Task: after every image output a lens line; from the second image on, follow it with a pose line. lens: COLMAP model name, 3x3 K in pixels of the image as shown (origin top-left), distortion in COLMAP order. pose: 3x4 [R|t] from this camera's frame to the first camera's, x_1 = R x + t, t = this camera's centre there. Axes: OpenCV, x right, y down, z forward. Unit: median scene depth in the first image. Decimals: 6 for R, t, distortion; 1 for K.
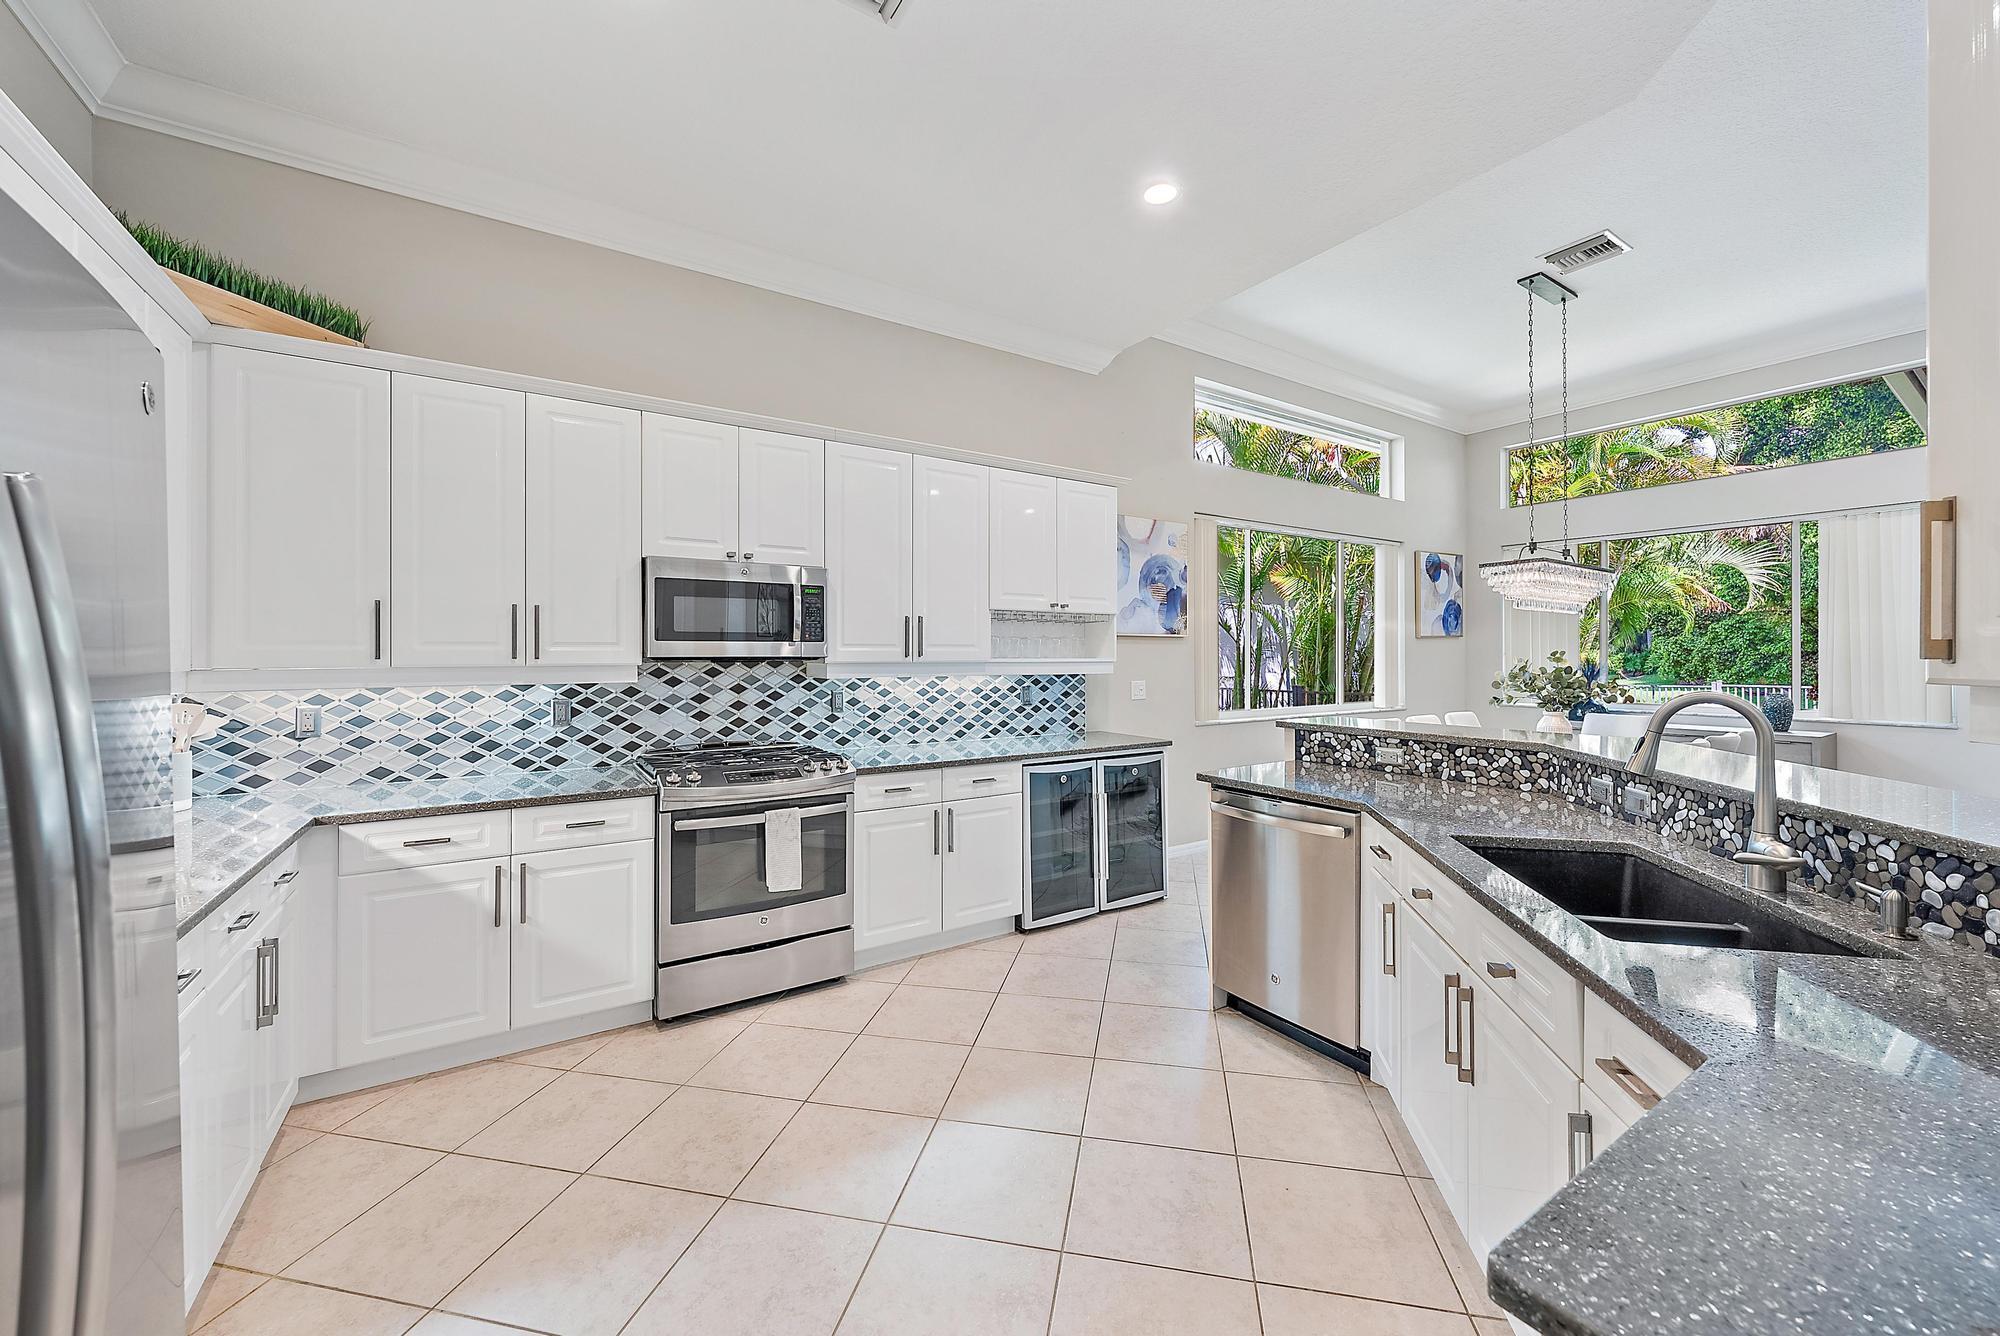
lens RADIAL K [[758.7, 0, 1007.3], [0, 758.7, 660.0], [0, 0, 1]] dist [-0.000513, -0.000415]
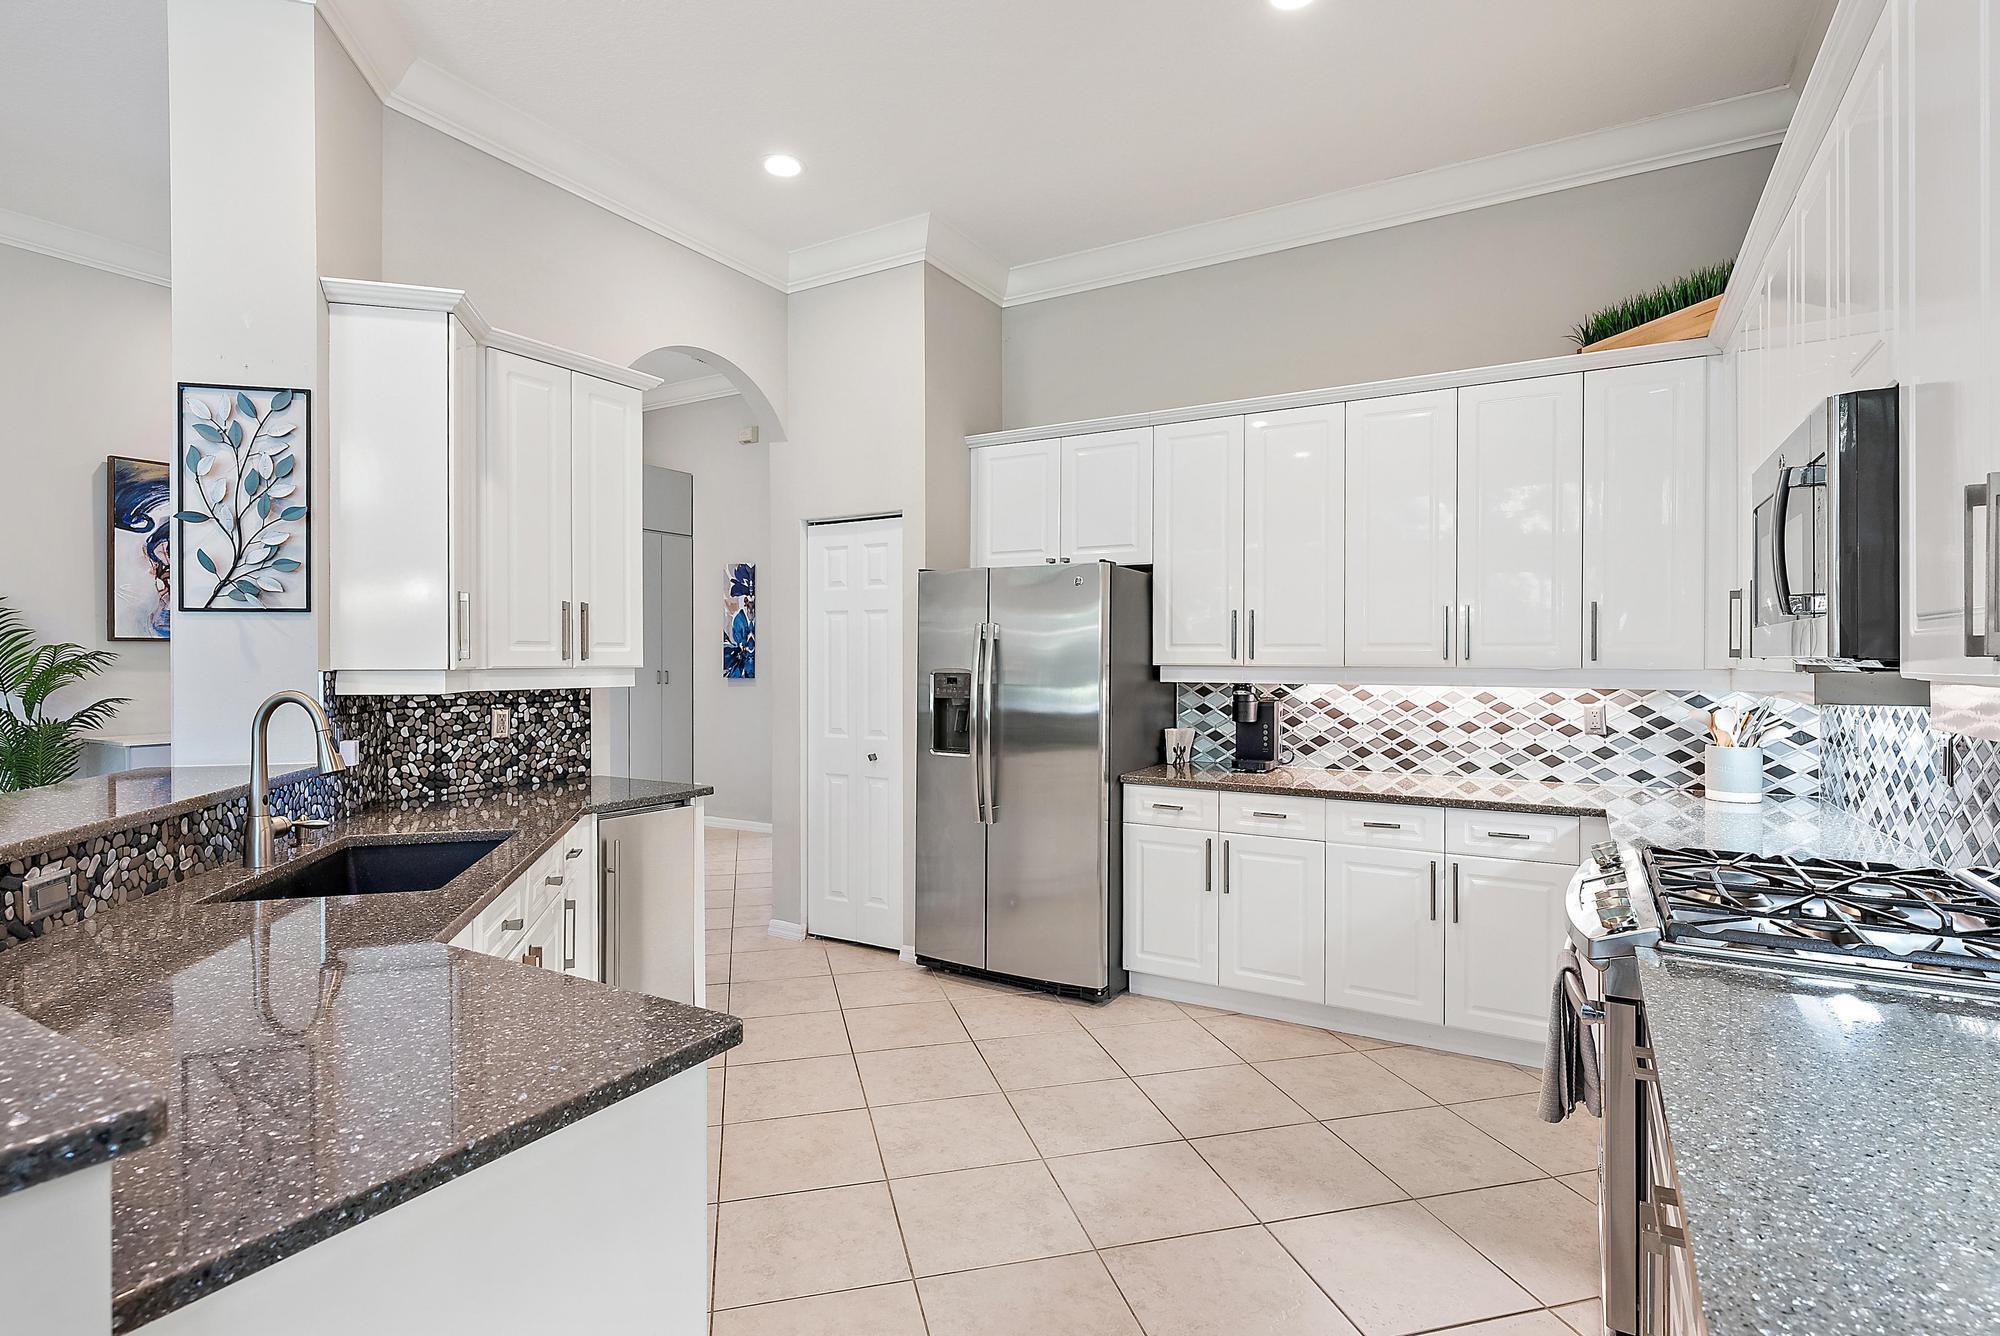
lens RADIAL K [[973.3, 0, 992.1], [0, 973.3, 665.7], [0, 0, 1]] dist [0.000390, -0.000834]
pose [[-0.903509, 0.005142, -0.428538, 0.281211], [-0.001319, 0.999890, 0.014780, -0.006936], [0.428567, 0.013919, -0.903403, 1.210463]]
